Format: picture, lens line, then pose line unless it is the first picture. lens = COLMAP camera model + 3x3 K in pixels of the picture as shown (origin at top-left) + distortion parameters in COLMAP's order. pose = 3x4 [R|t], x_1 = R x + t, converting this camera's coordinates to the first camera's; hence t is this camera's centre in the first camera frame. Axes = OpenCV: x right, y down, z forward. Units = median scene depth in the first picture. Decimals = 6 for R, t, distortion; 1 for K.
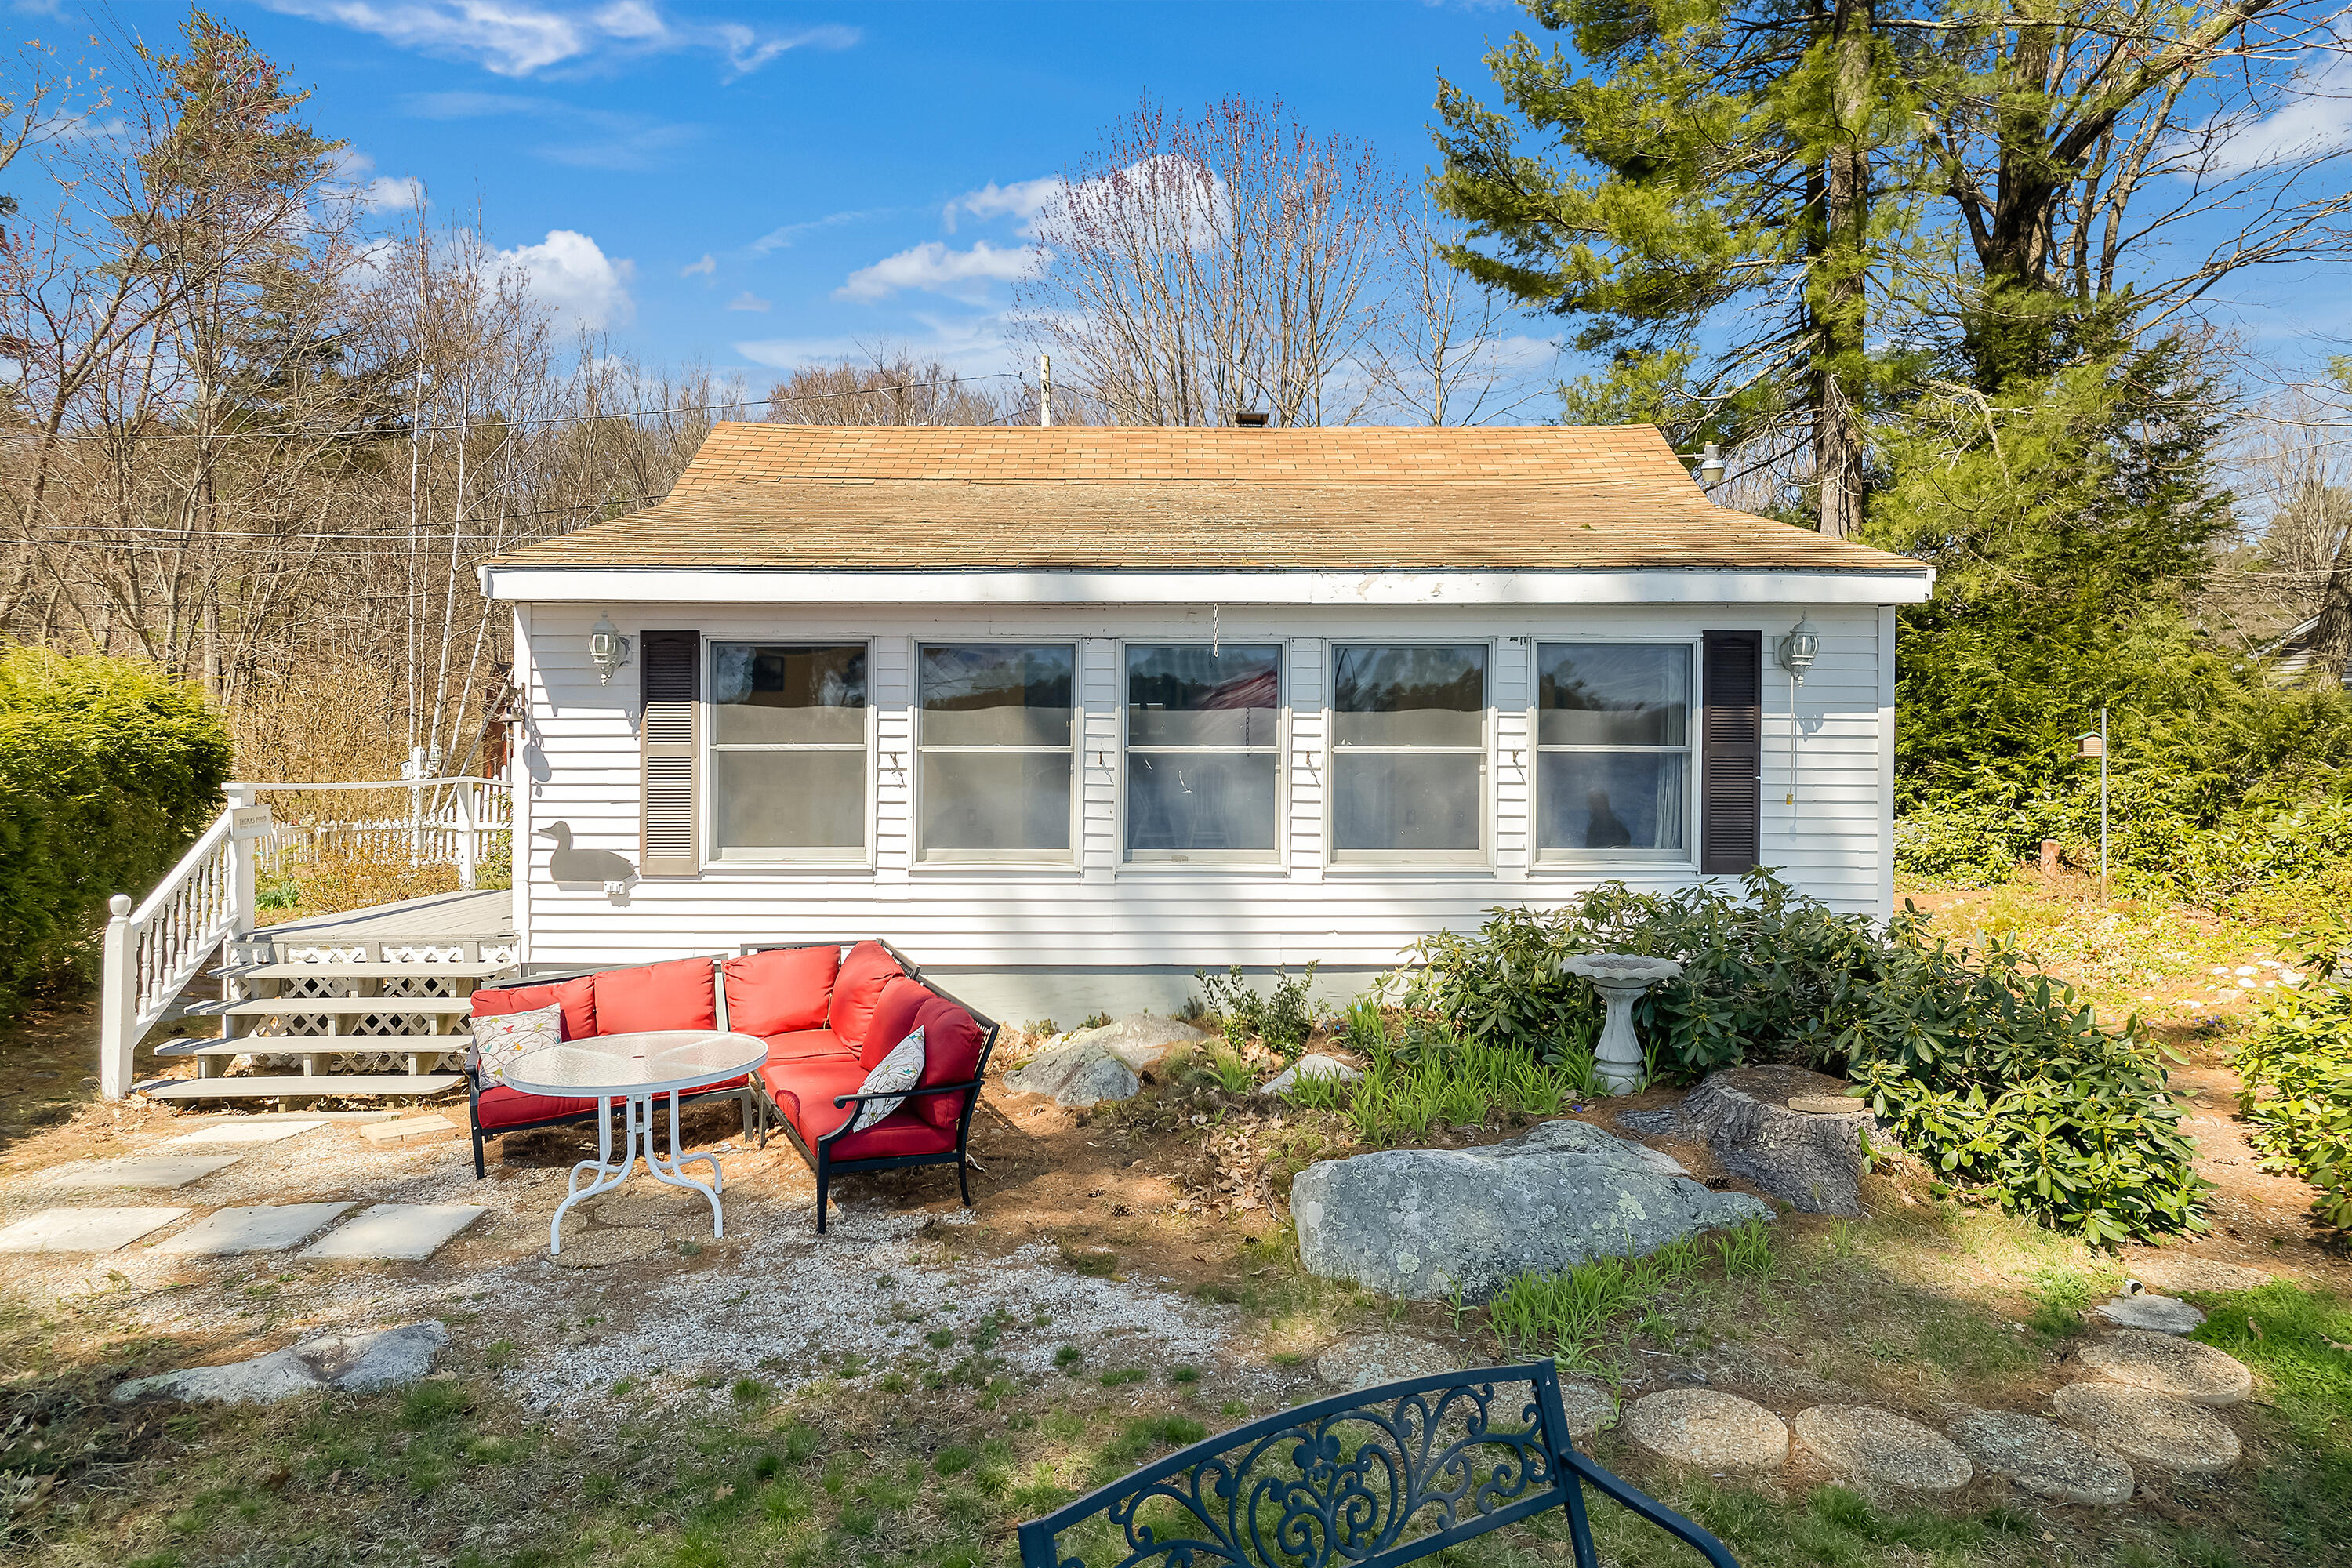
lens RADIAL K [[1529.6, 0, 1176.0], [0, 1529.6, 784.0], [0, 0, 1]] dist [0.001255, -0.000588]
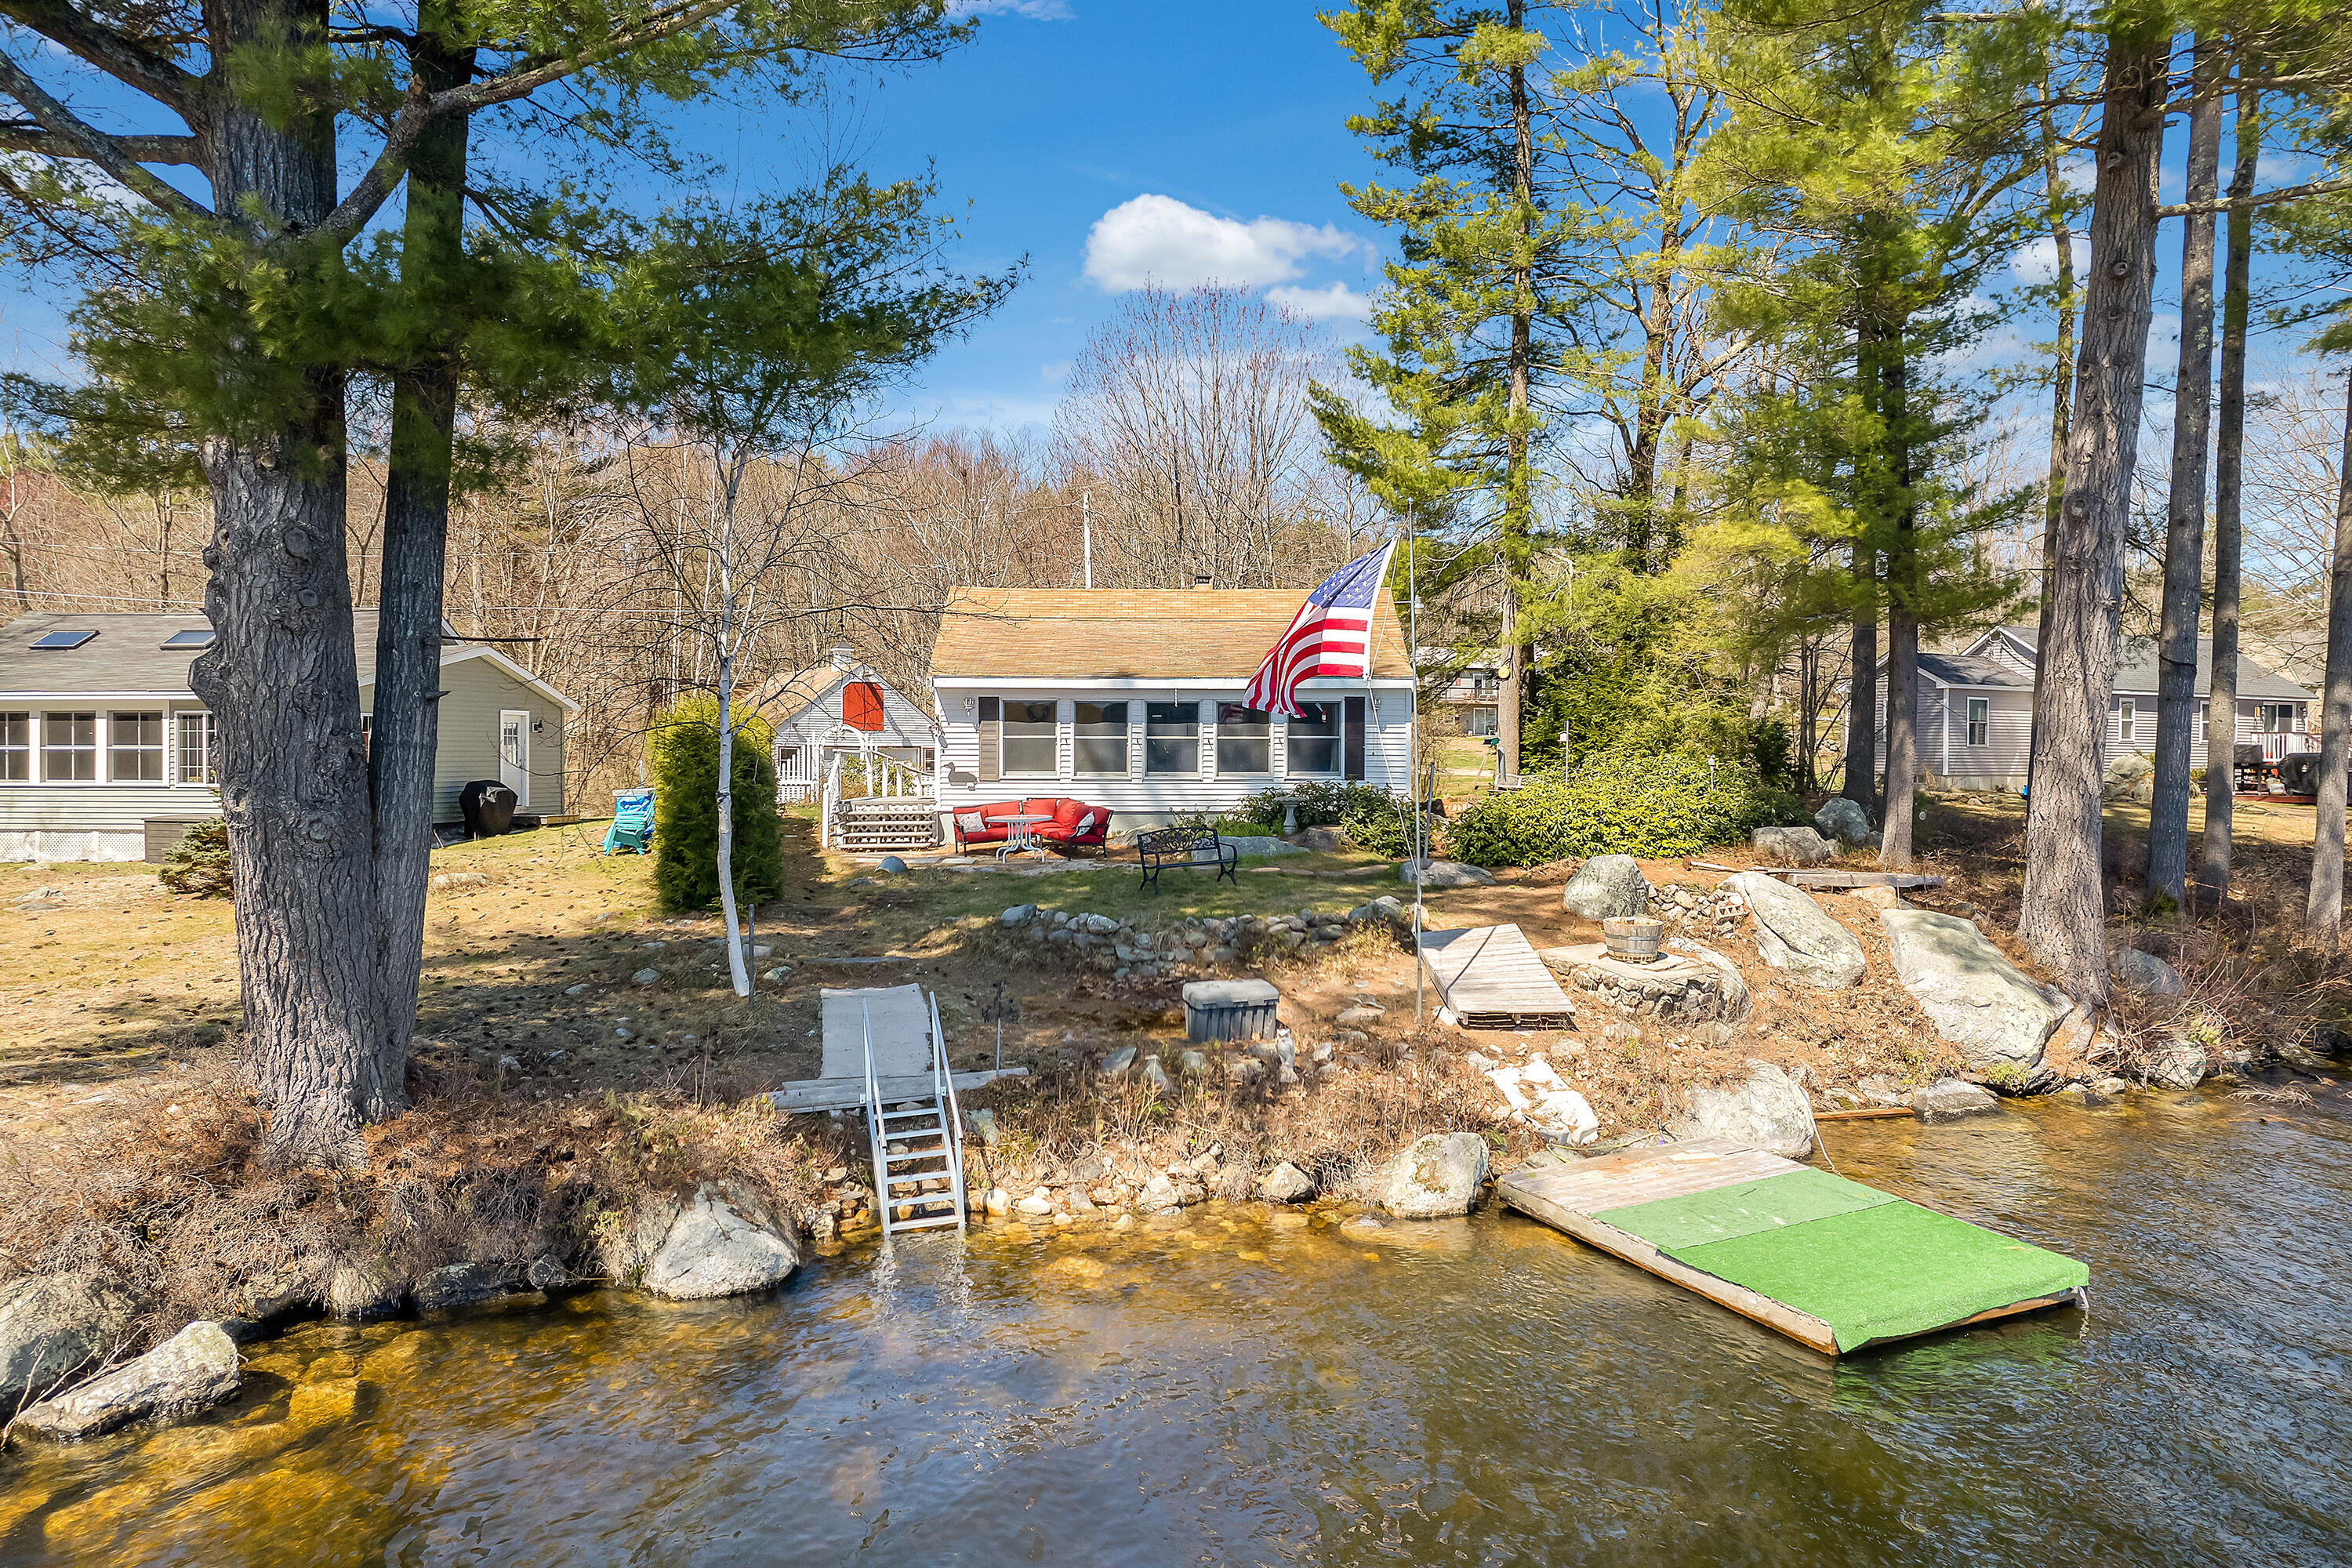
lens RADIAL K [[1529.6, 0, 1176.0], [0, 1529.6, 784.0], [0, 0, 1]] dist [0.001255, -0.000588]
pose [[0.999996, -0.000448, -0.002714, 0.031587], [0.000448, 1.000000, 0.000033, 0.065850], [0.002714, -0.000034, 0.999996, -1.901708]]
